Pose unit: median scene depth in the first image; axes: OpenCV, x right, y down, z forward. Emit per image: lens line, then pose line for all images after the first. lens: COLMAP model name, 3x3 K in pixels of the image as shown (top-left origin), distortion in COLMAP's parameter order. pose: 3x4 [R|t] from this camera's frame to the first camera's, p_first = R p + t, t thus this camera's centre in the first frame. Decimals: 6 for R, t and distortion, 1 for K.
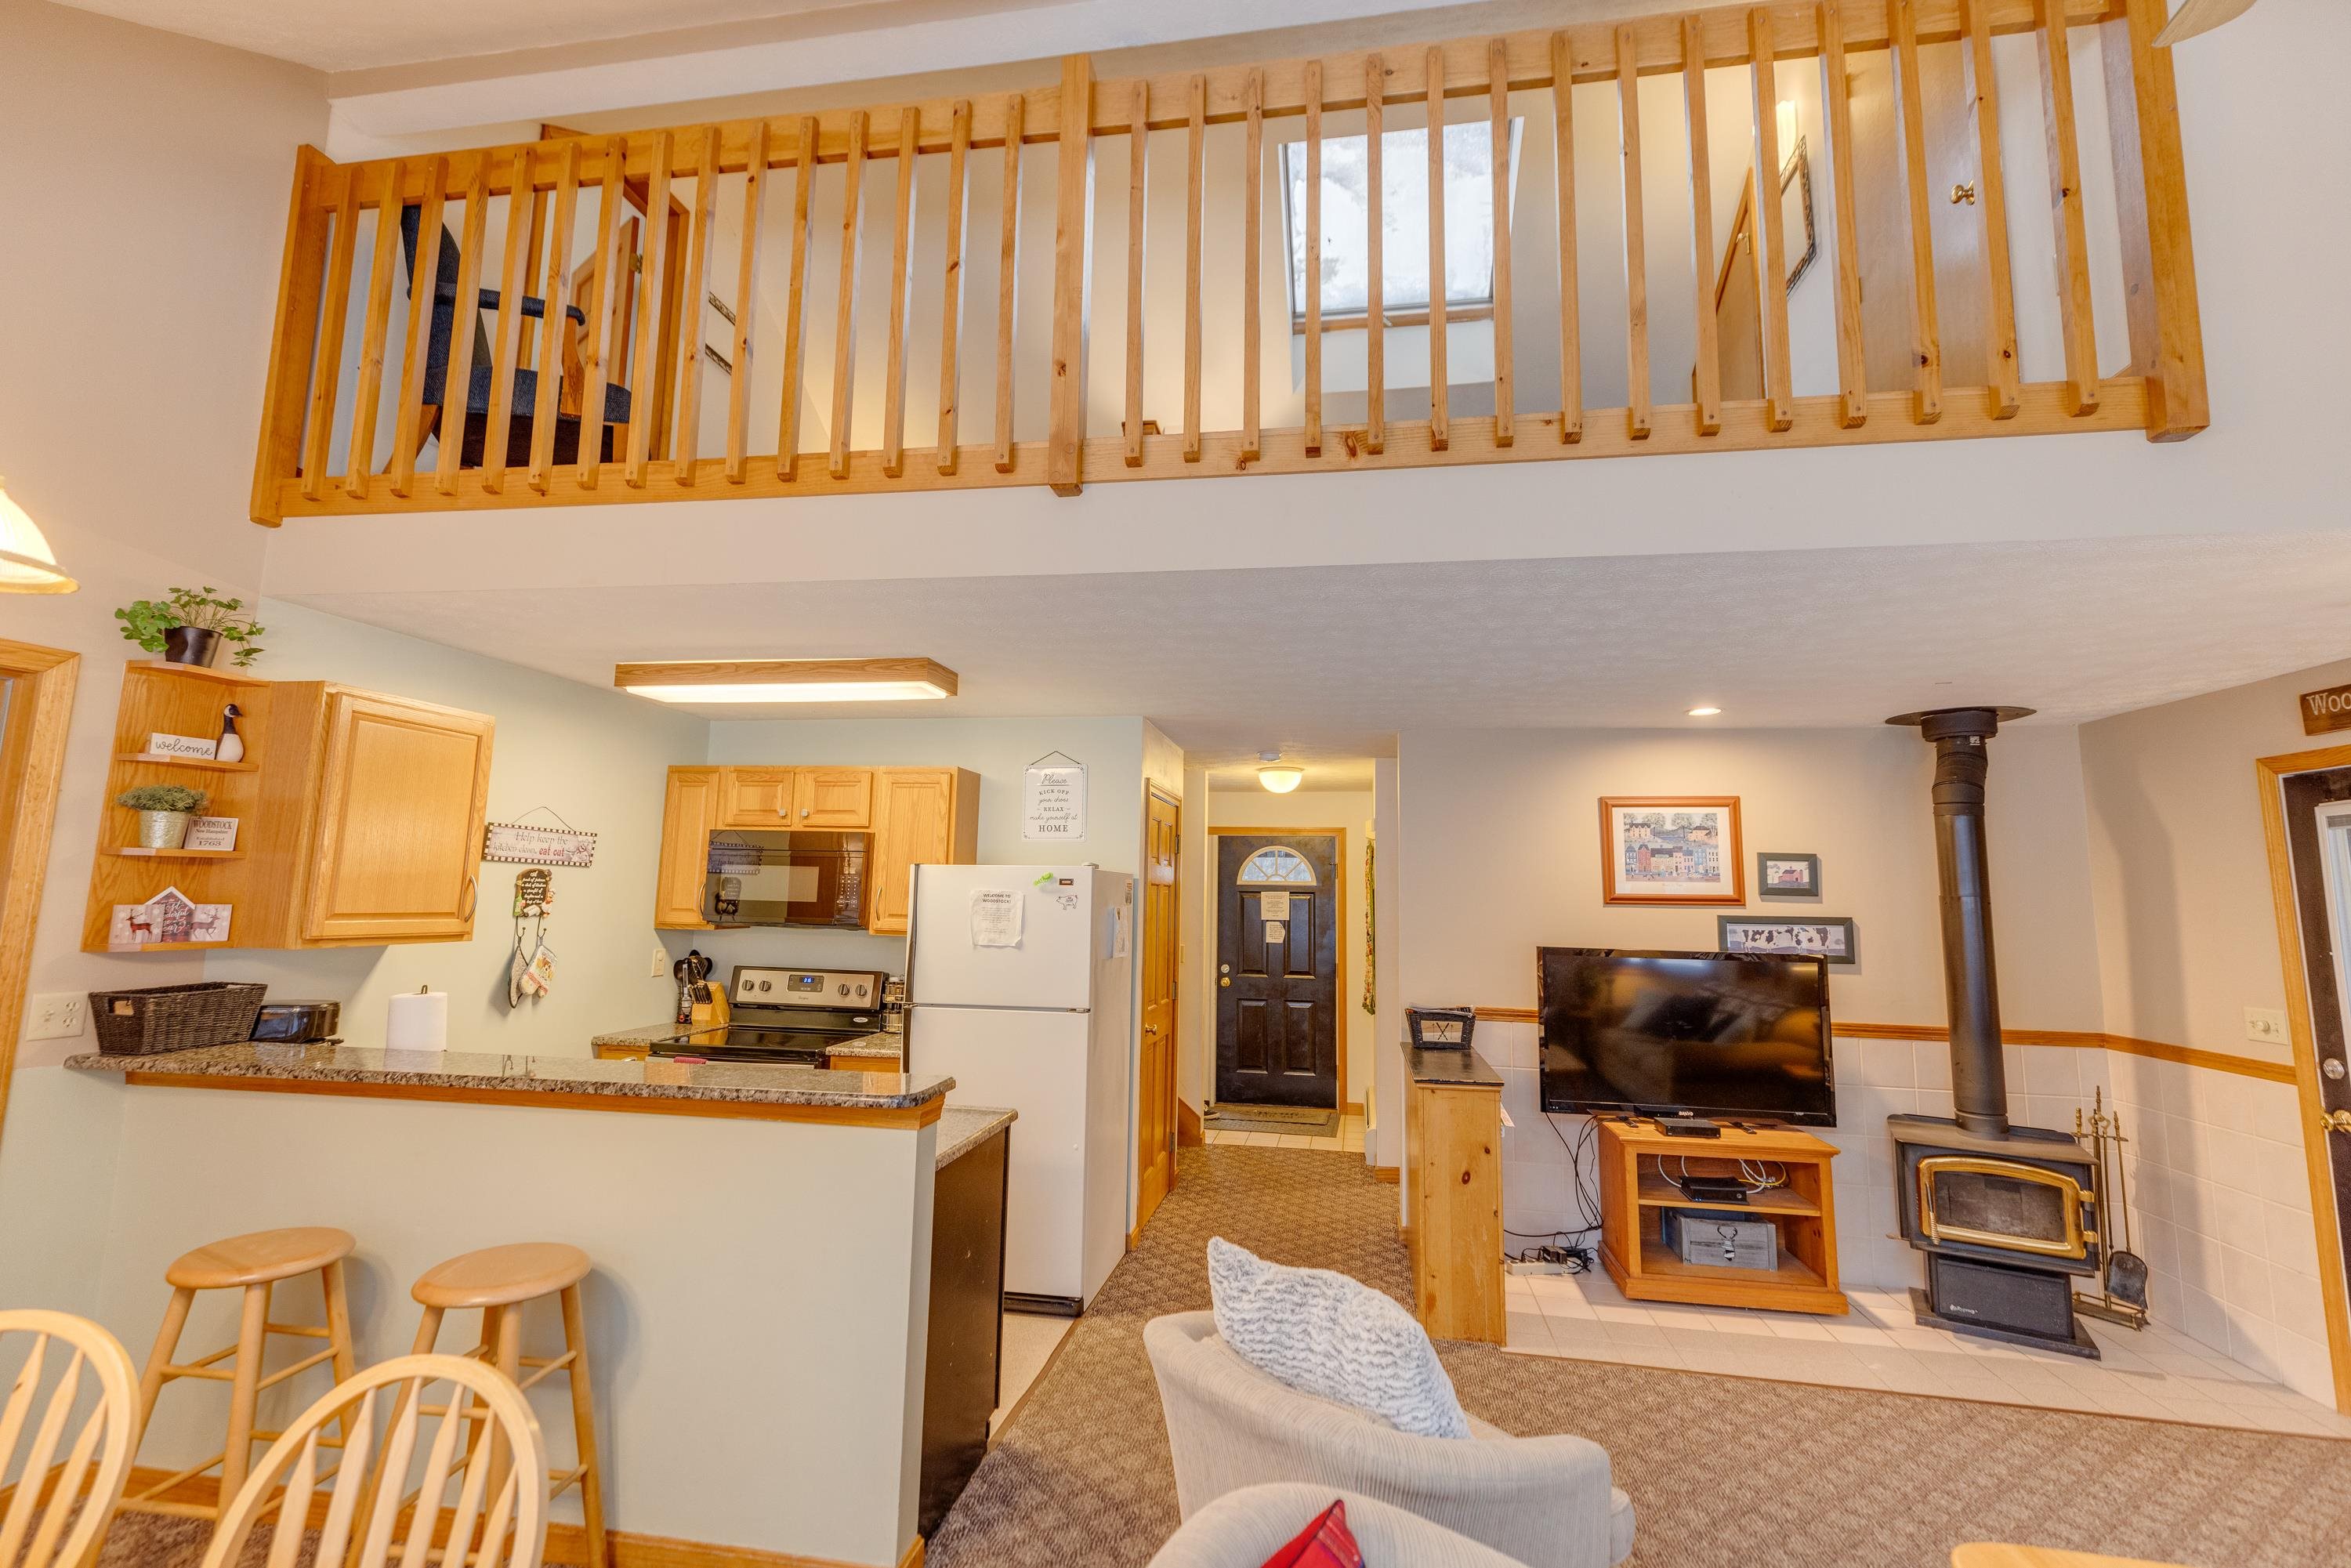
lens RADIAL K [[1047.5, 0, 1175.3], [0, 1047.5, 761.0], [0, 0, 1]] dist [0.001947, -0.000014]
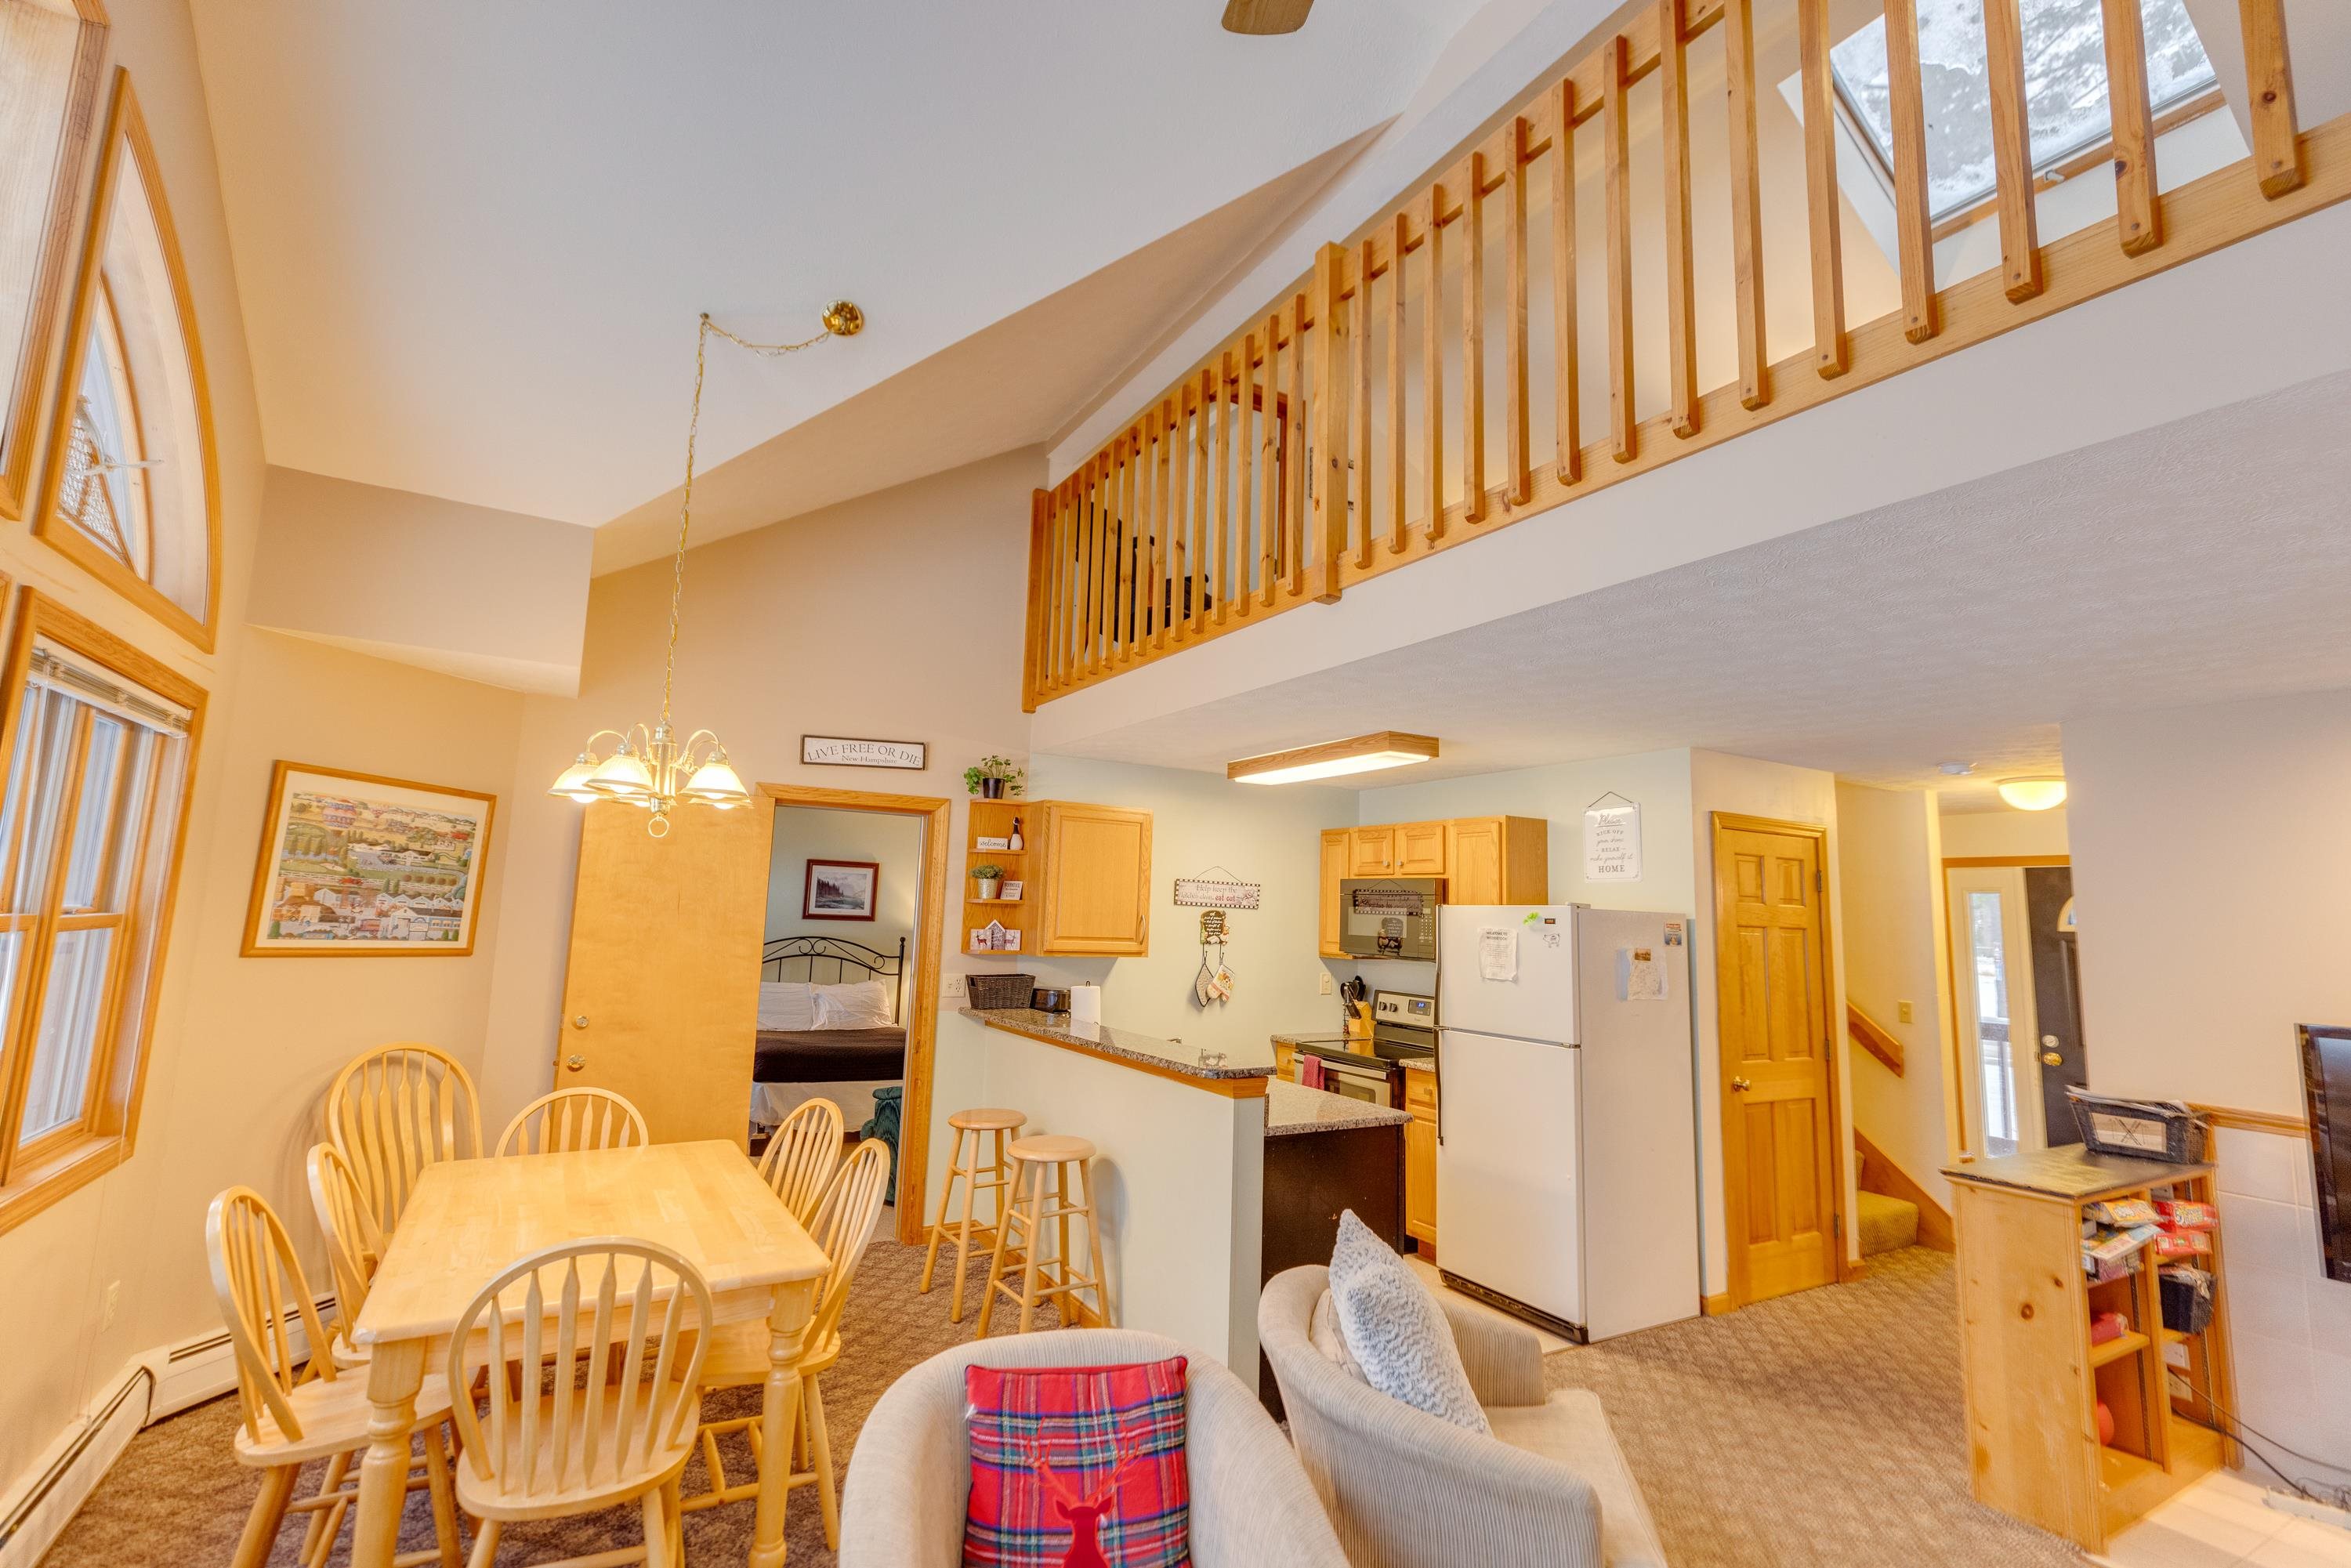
lens RADIAL K [[1063.5, 0, 1175.5], [0, 1063.5, 784.0], [0, 0, 1]] dist [0.001929, -0.000455]
pose [[0.640485, -0.093600, -0.762245, 0.490341], [0.079545, 0.995292, -0.055378, 0.008242], [0.763840, -0.025163, 0.644915, 0.033850]]
